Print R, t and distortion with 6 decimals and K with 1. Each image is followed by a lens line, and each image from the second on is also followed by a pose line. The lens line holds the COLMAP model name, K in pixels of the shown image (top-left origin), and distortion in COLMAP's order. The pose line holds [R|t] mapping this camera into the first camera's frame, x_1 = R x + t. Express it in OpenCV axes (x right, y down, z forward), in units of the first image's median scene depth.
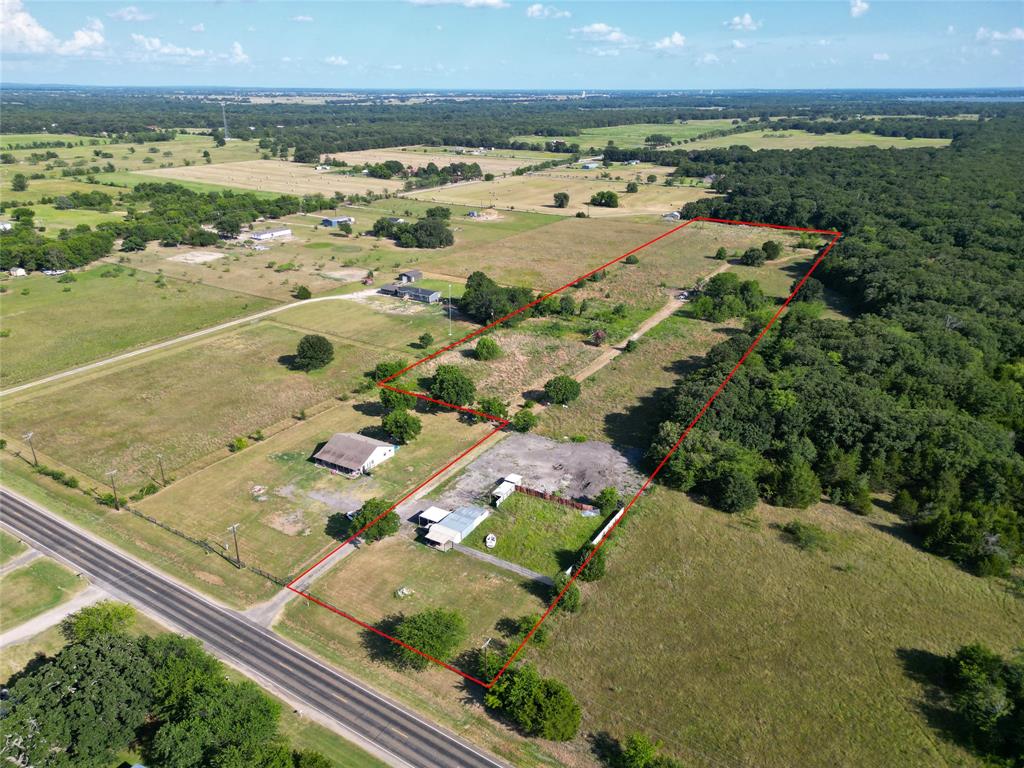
lens RADIAL K [[715.7, 0, 510.2], [0, 715.7, 386.2], [0, 0, 1]] dist [0.074875, -0.069672]
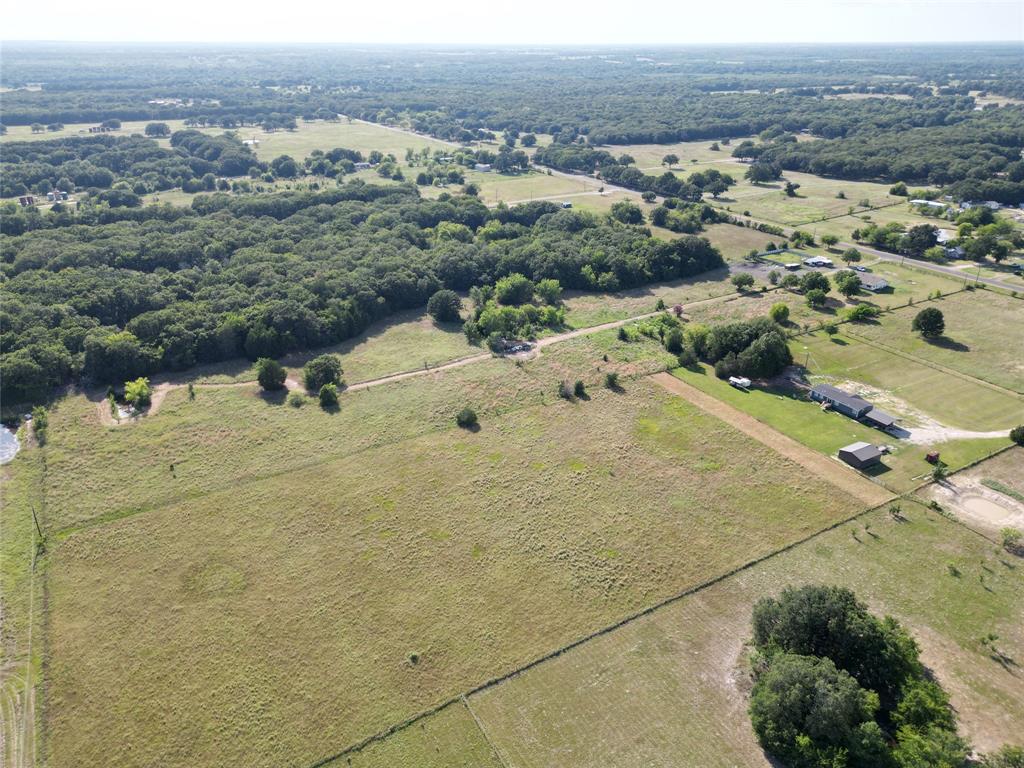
lens RADIAL K [[715.7, 0, 510.2], [0, 715.7, 386.2], [0, 0, 1]] dist [0.074875, -0.069672]
pose [[-0.885016, -0.202682, 0.419127, -0.134958], [0.176726, 0.686623, 0.705207, -0.738543], [-0.430715, 0.698190, -0.571853, 1.573787]]
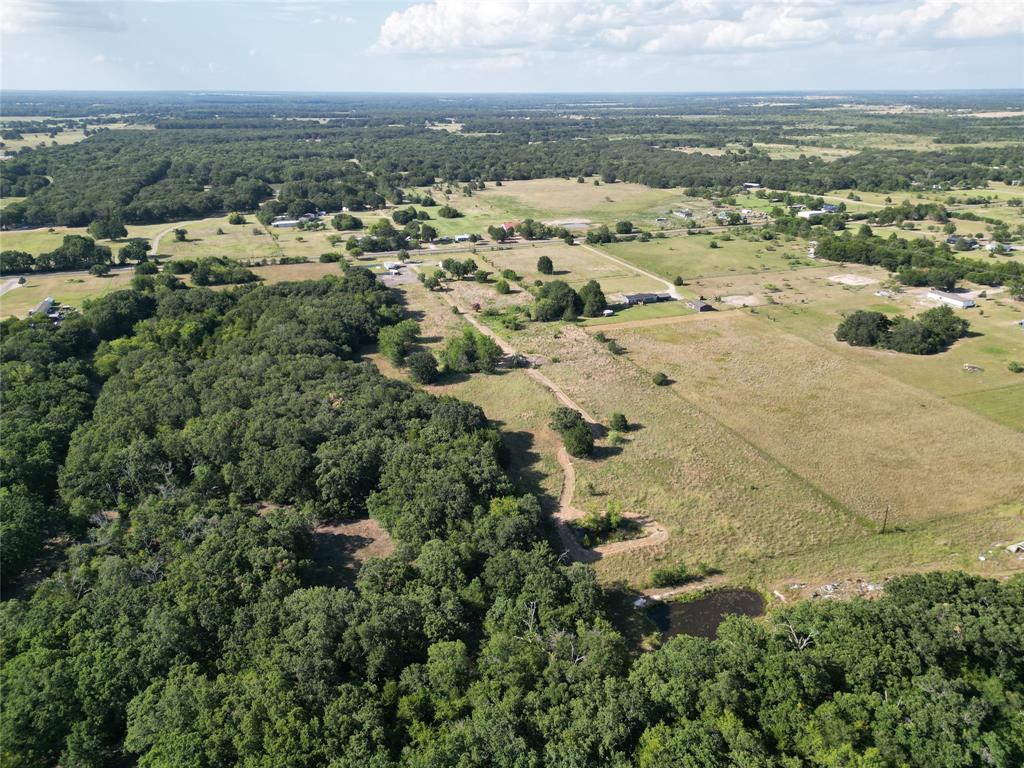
lens RADIAL K [[715.7, 0, 510.2], [0, 715.7, 386.2], [0, 0, 1]] dist [0.074875, -0.069672]
pose [[-0.625768, 0.296621, -0.721409, 1.014368], [-0.298663, 0.763272, 0.572901, -0.686871], [0.720566, 0.573961, -0.389042, 1.428926]]
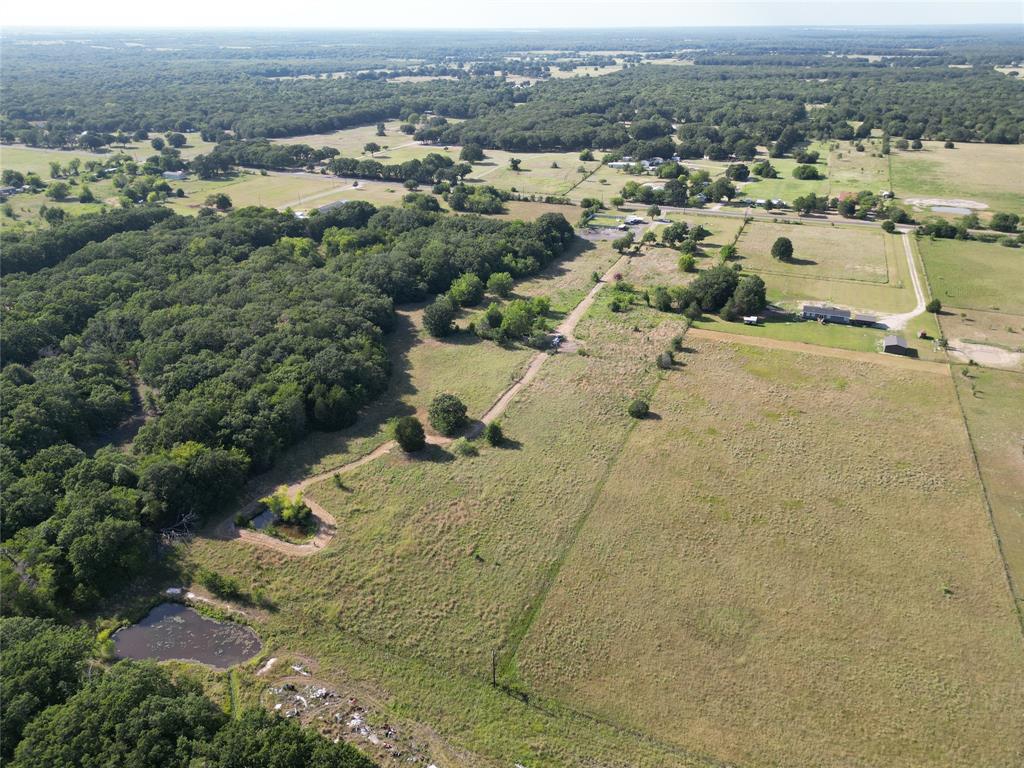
lens RADIAL K [[715.7, 0, 510.2], [0, 715.7, 386.2], [0, 0, 1]] dist [0.074875, -0.069672]
pose [[-0.987626, 0.069689, -0.140491, 0.435959], [-0.060581, 0.656768, 0.751655, -0.770629], [0.144653, 0.750865, -0.644420, 1.635868]]
